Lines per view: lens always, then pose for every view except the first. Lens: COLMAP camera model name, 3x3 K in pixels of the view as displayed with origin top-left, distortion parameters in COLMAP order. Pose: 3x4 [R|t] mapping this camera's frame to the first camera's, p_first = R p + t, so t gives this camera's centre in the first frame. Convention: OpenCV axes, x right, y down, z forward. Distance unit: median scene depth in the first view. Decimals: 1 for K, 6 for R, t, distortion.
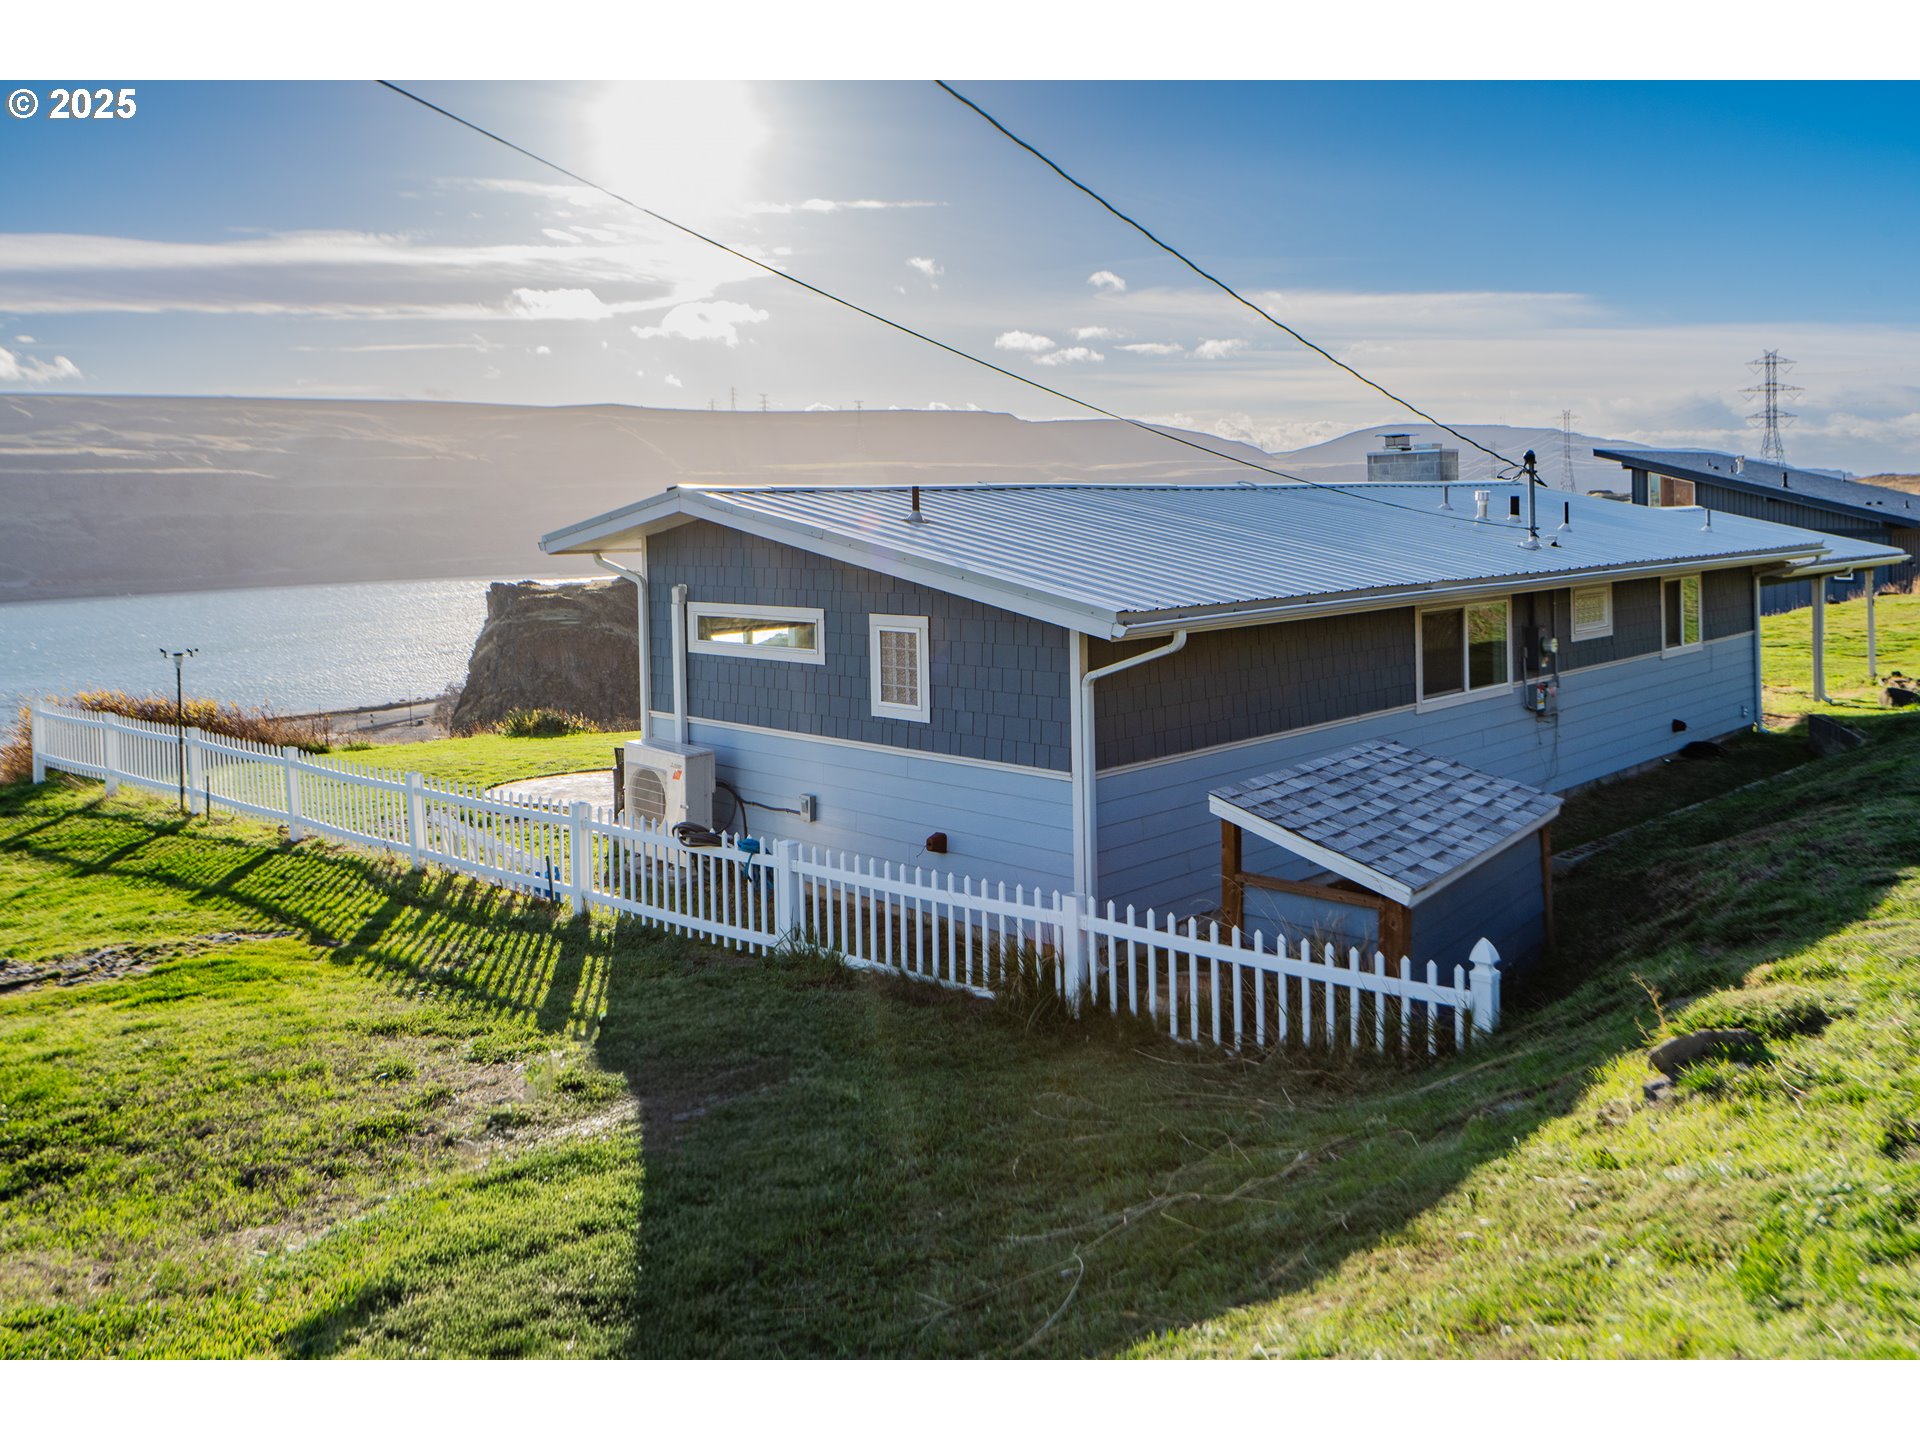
lens RADIAL K [[1299.9, 0, 960.0], [0, 1299.9, 720.0], [0, 0, 1]] dist [0.005668, 0.004813]
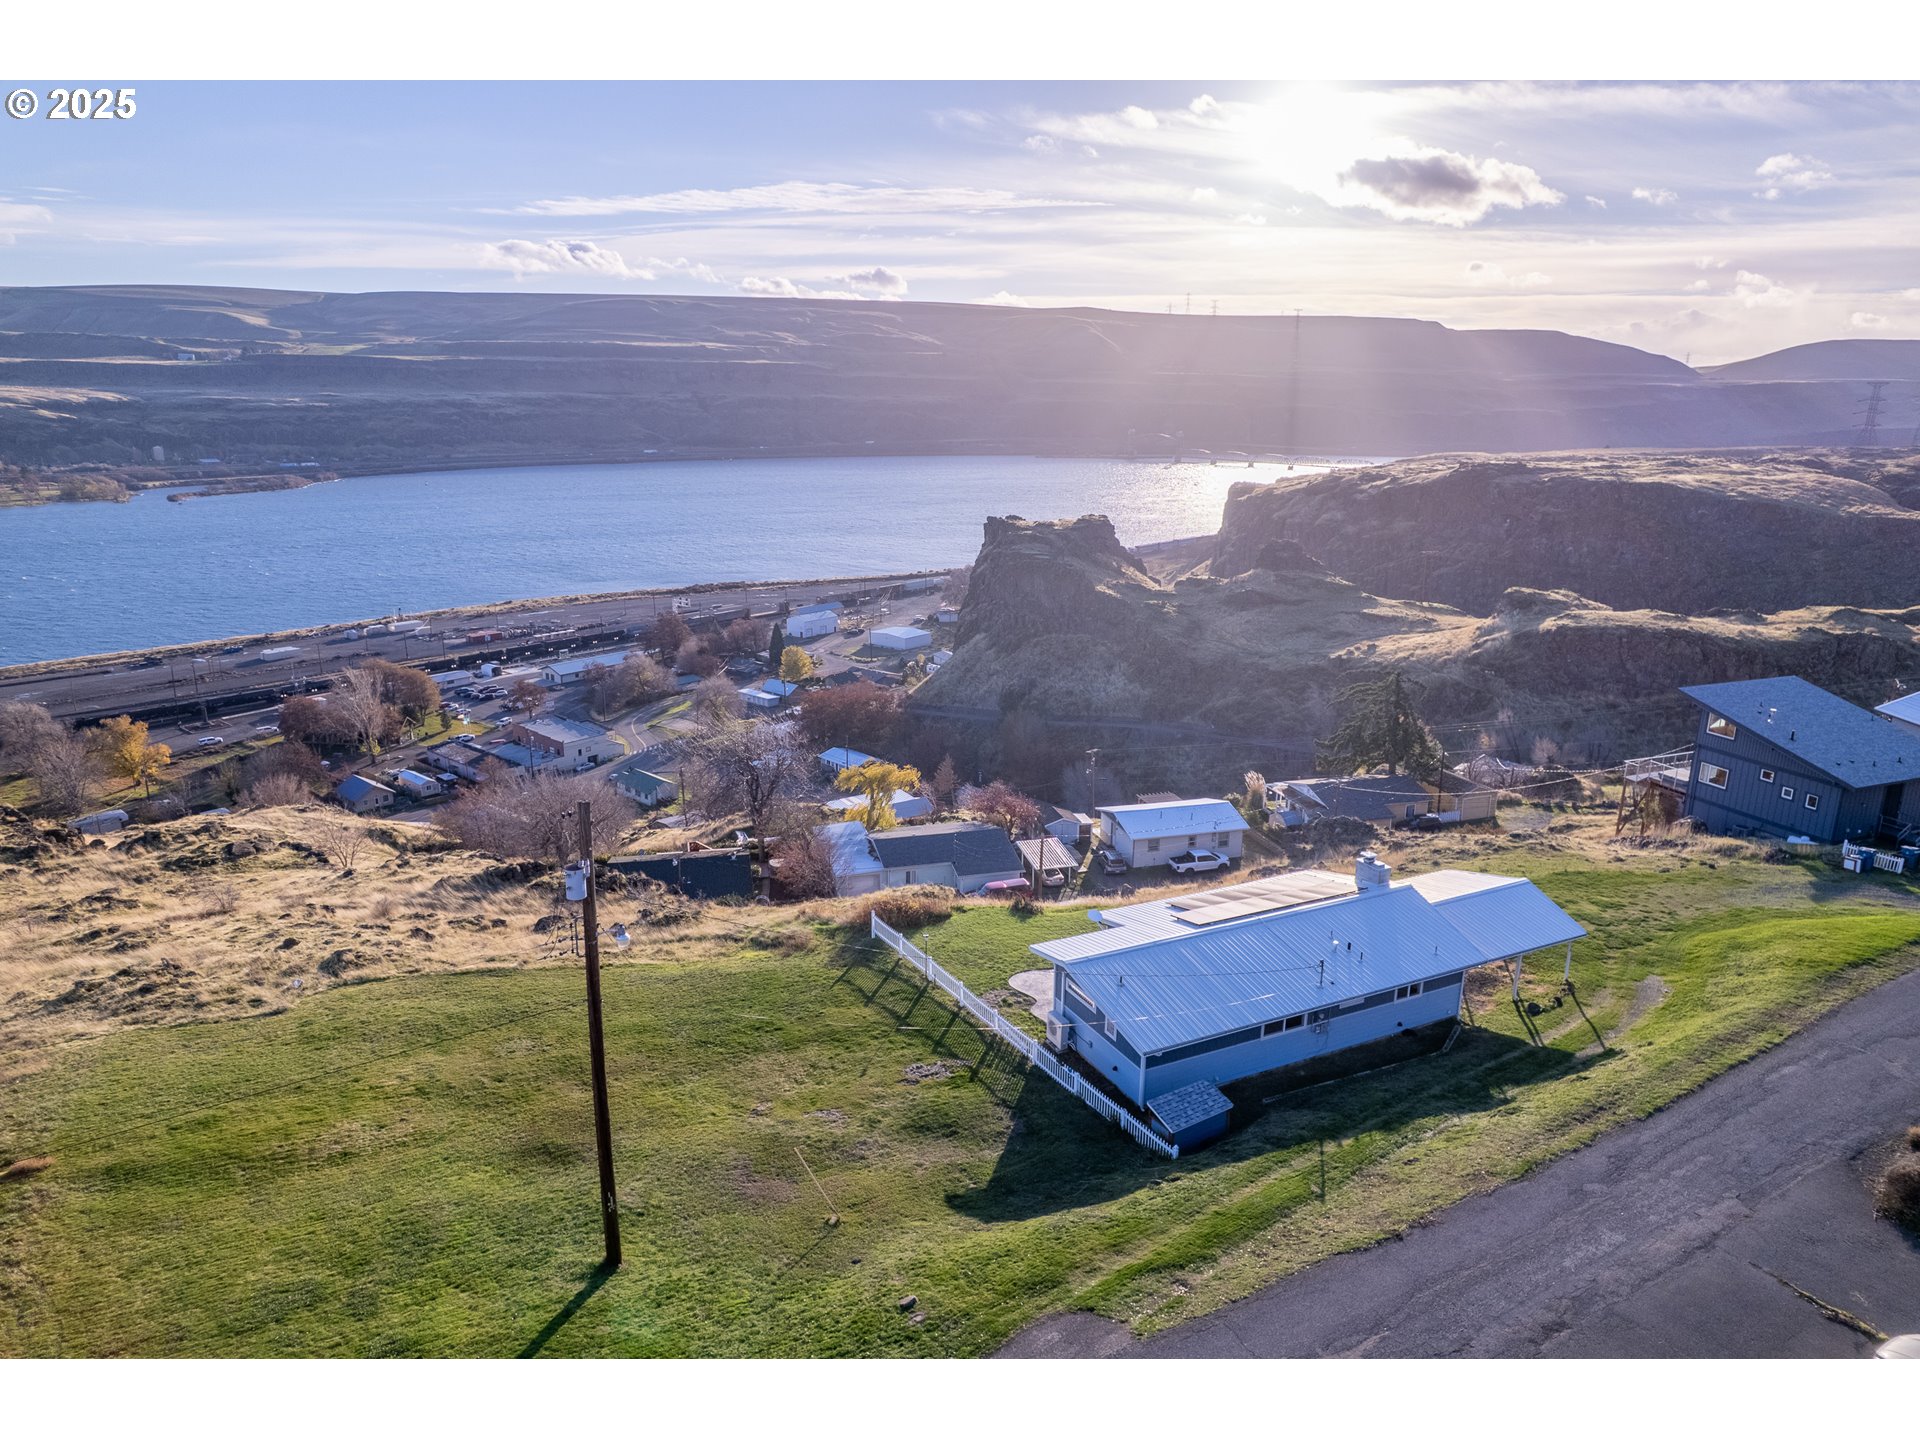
lens RADIAL K [[1299.9, 0, 960.0], [0, 1299.9, 720.0], [0, 0, 1]] dist [0.005668, 0.004813]
pose [[0.937976, 0.104325, -0.330631, 0.083241], [-0.030464, 0.974764, 0.221148, -0.202611], [0.345359, -0.197359, 0.917484, -0.297799]]
